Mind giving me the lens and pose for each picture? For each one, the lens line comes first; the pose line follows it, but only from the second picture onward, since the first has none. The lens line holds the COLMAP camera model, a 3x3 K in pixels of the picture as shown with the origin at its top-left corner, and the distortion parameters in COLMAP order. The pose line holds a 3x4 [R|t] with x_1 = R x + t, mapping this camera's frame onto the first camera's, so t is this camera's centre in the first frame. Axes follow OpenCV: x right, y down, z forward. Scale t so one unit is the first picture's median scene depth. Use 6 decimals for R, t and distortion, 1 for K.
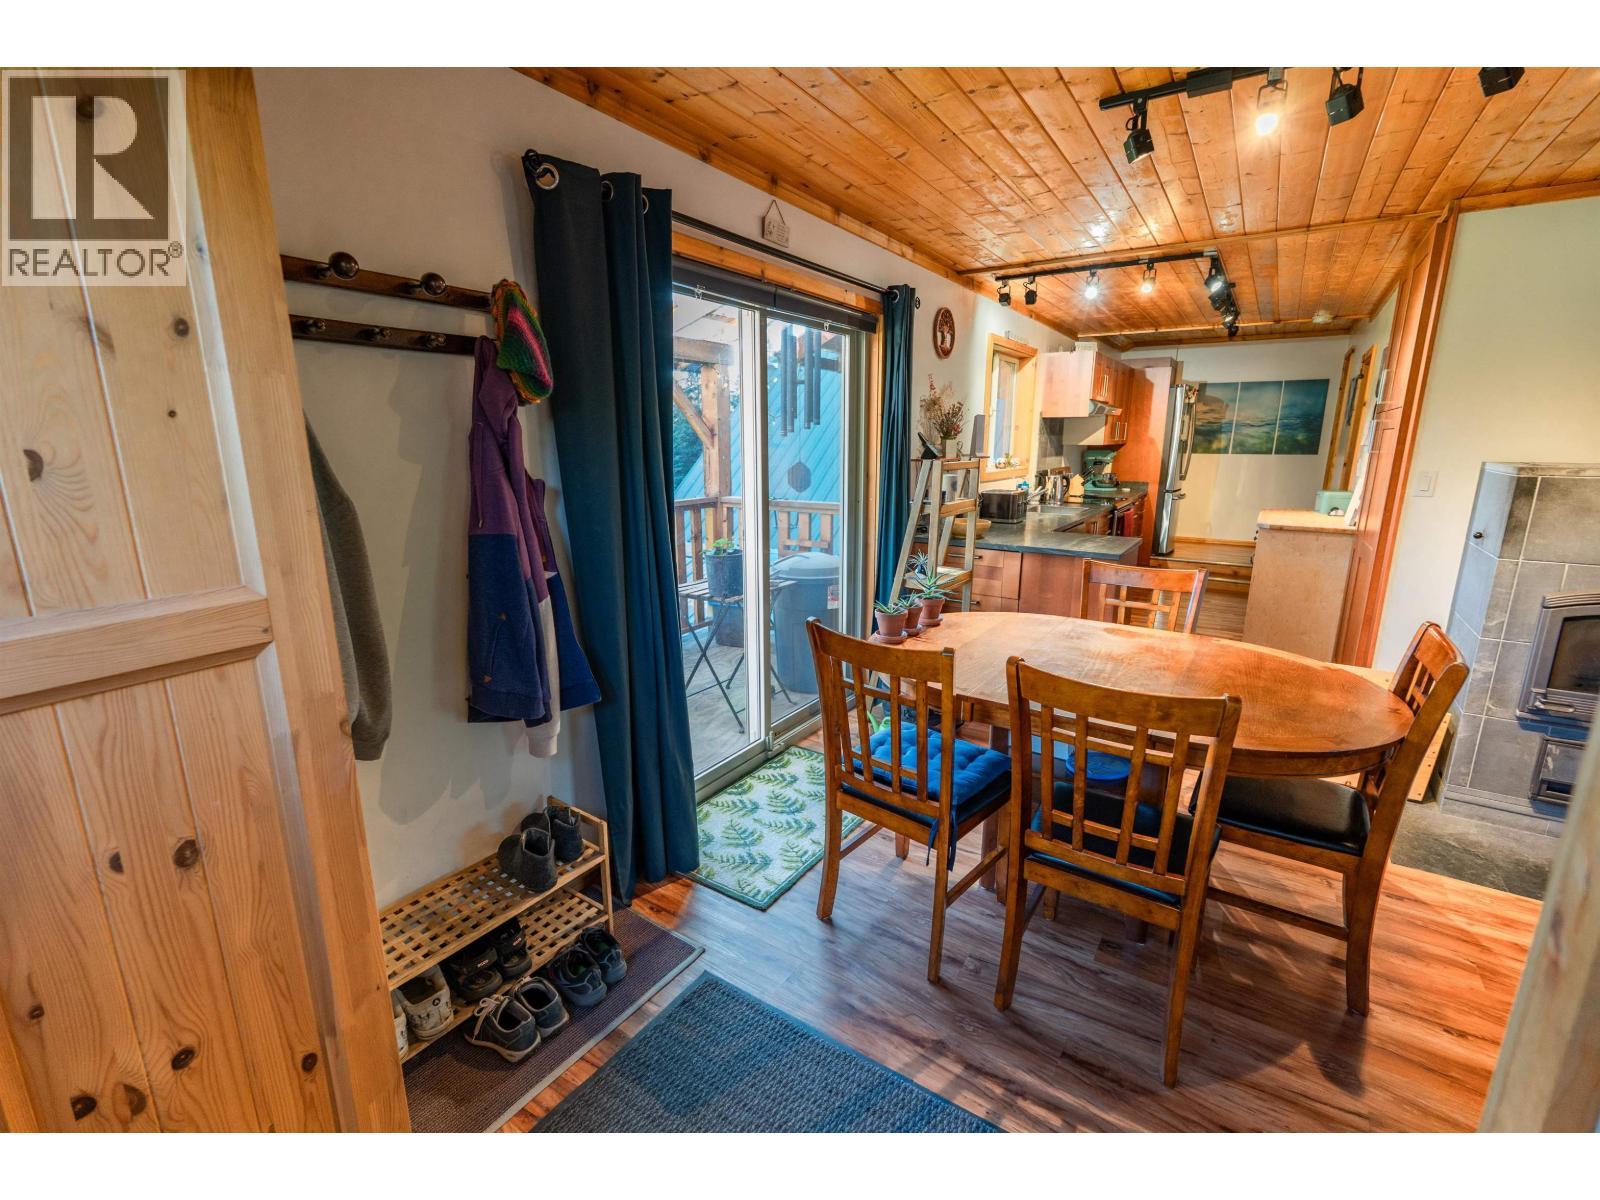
lens RADIAL K [[697.3, 0, 800.3], [0, 697.3, 601.7], [0, 0, 1]] dist [-0.003117, 0.000114]
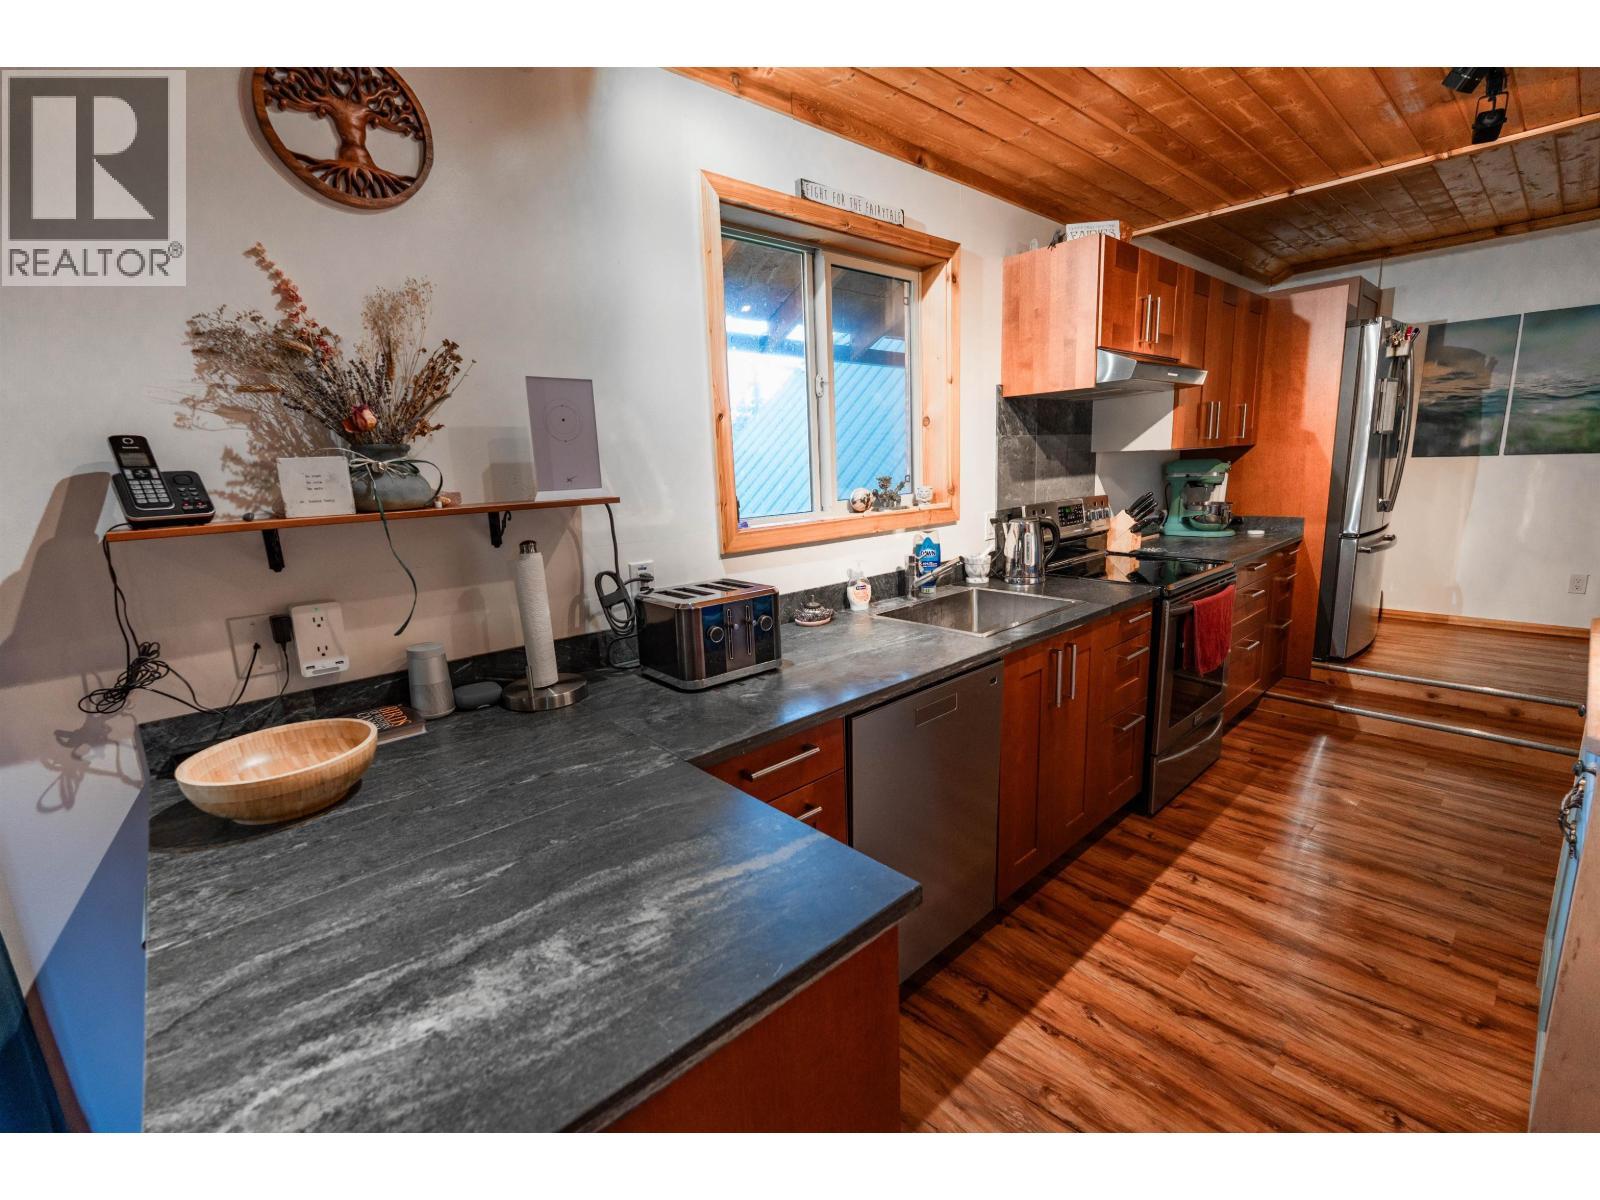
lens RADIAL K [[697.3, 0, 799.5], [0, 697.3, 595.7], [0, 0, 1]] dist [-0.003117, 0.000114]
pose [[0.968689, 0.008476, -0.248132, 0.268760], [-0.017136, 0.999316, -0.032761, -0.091607], [0.247684, 0.035987, 0.968172, 0.418578]]
